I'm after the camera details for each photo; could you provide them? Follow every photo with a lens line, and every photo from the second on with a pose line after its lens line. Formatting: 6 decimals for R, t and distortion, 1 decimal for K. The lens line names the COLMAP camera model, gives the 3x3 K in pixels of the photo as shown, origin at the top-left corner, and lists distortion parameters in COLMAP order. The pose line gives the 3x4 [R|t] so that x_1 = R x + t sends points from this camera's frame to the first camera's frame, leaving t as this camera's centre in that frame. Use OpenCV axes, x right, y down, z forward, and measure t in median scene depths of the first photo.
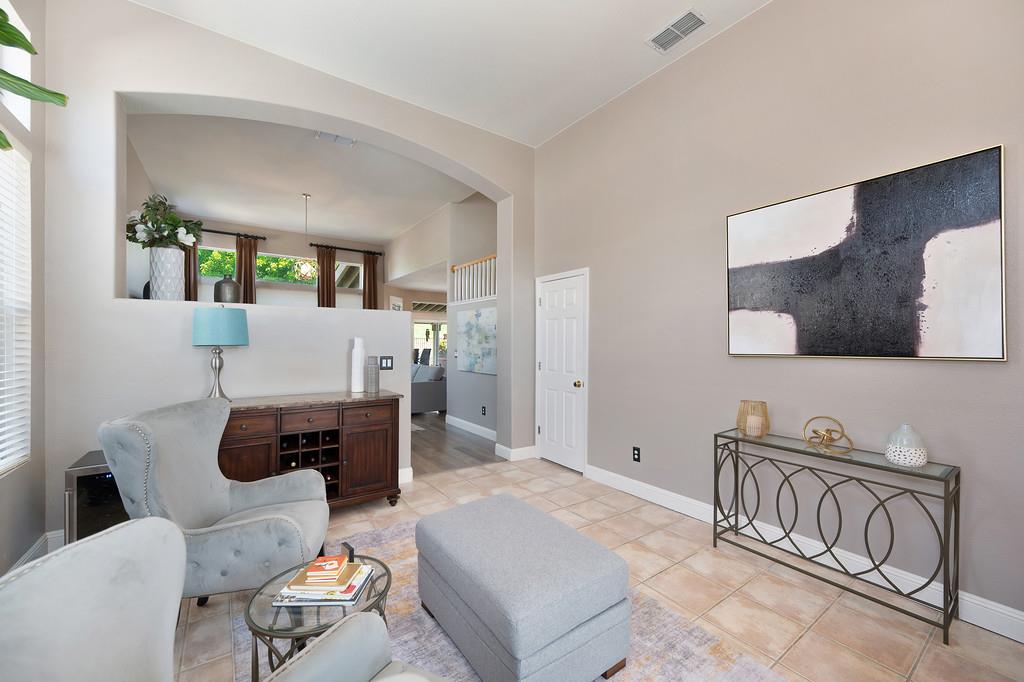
lens RADIAL K [[404.4, 0, 514.5], [0, 404.4, 338.9], [0, 0, 1]] dist [-0.001740, -0.000316]
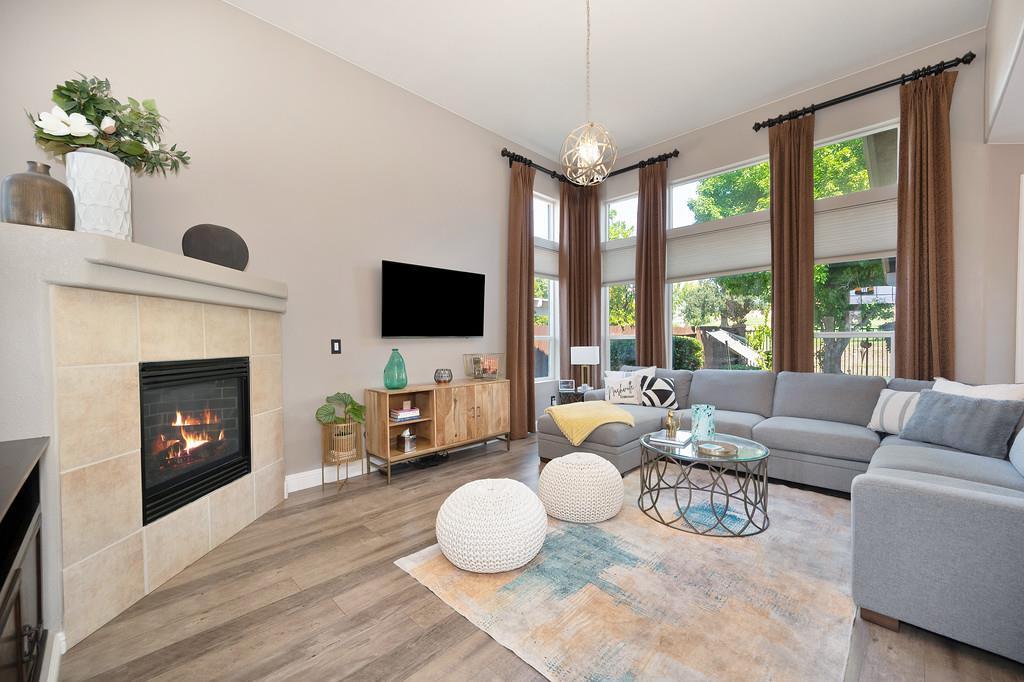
lens RADIAL K [[404.4, 0, 514.5], [0, 404.4, 338.9], [0, 0, 1]] dist [-0.001740, -0.000316]
pose [[0.175726, -0.004684, -0.984428, -0.178242], [0.011660, 0.999928, -0.002677, 0.045978], [0.984370, -0.011008, 0.175768, 1.449626]]
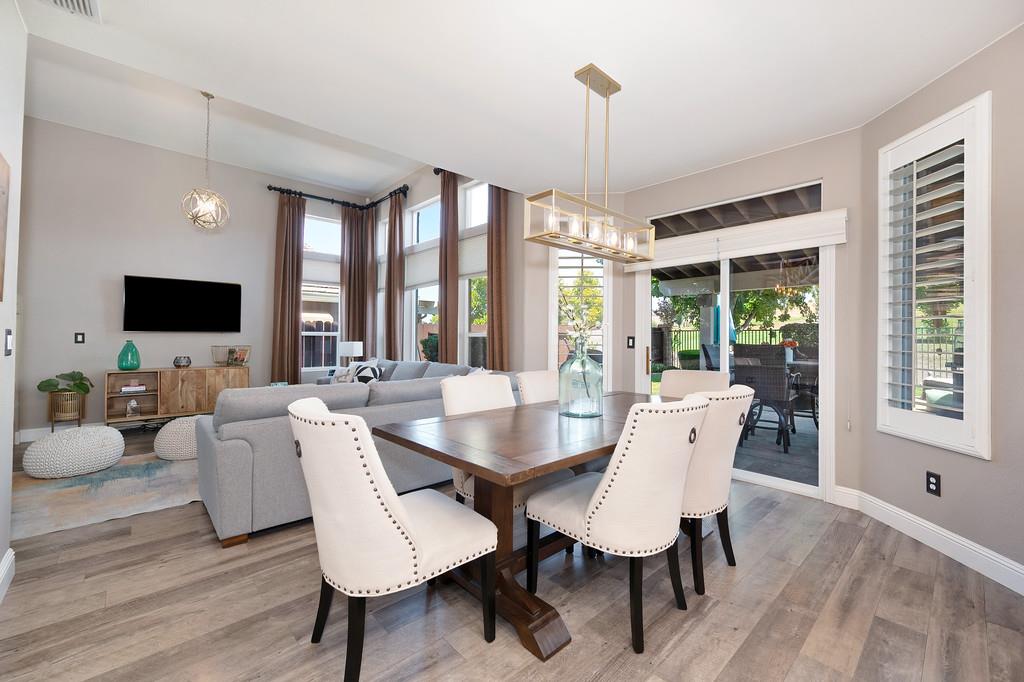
lens RADIAL K [[417.0, 0, 514.4], [0, 417.0, 330.4], [0, 0, 1]] dist [-0.001365, -0.000464]
pose [[0.130337, -0.020174, -0.991265, 0.324782], [-0.001687, 0.999787, -0.020569, 0.056959], [0.991468, 0.004353, 0.130275, 2.408944]]
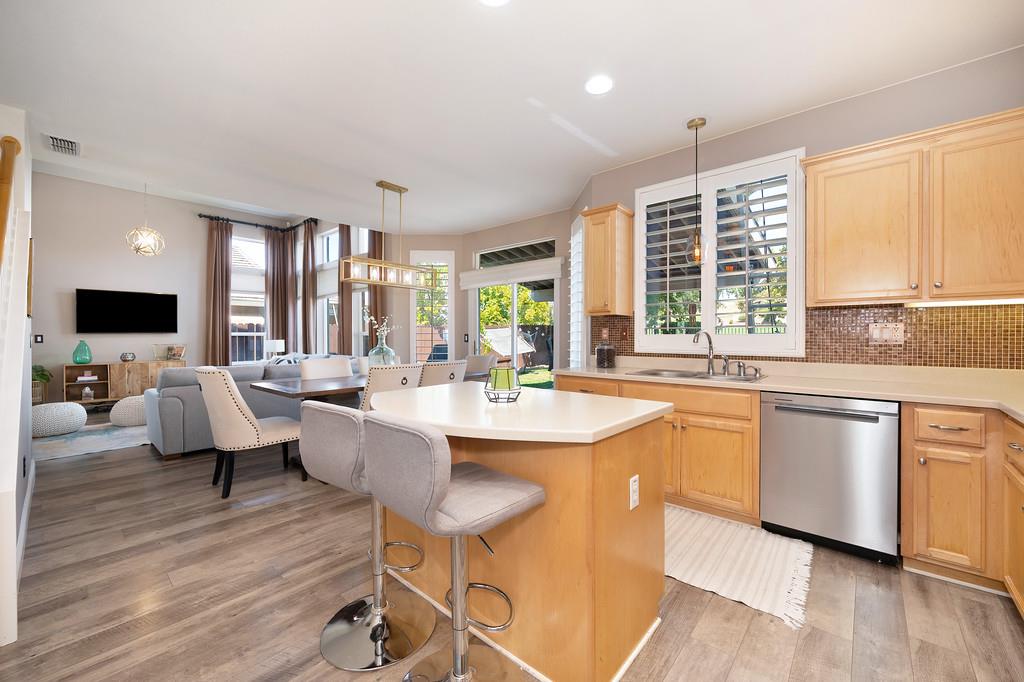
lens RADIAL K [[404.4, 0, 514.5], [0, 404.4, 338.9], [0, 0, 1]] dist [-0.001740, -0.000316]
pose [[0.234169, 0.002965, -0.972191, 0.850512], [0.007165, 0.999963, 0.004775, 0.062440], [0.972170, -0.008084, 0.234139, 2.685678]]
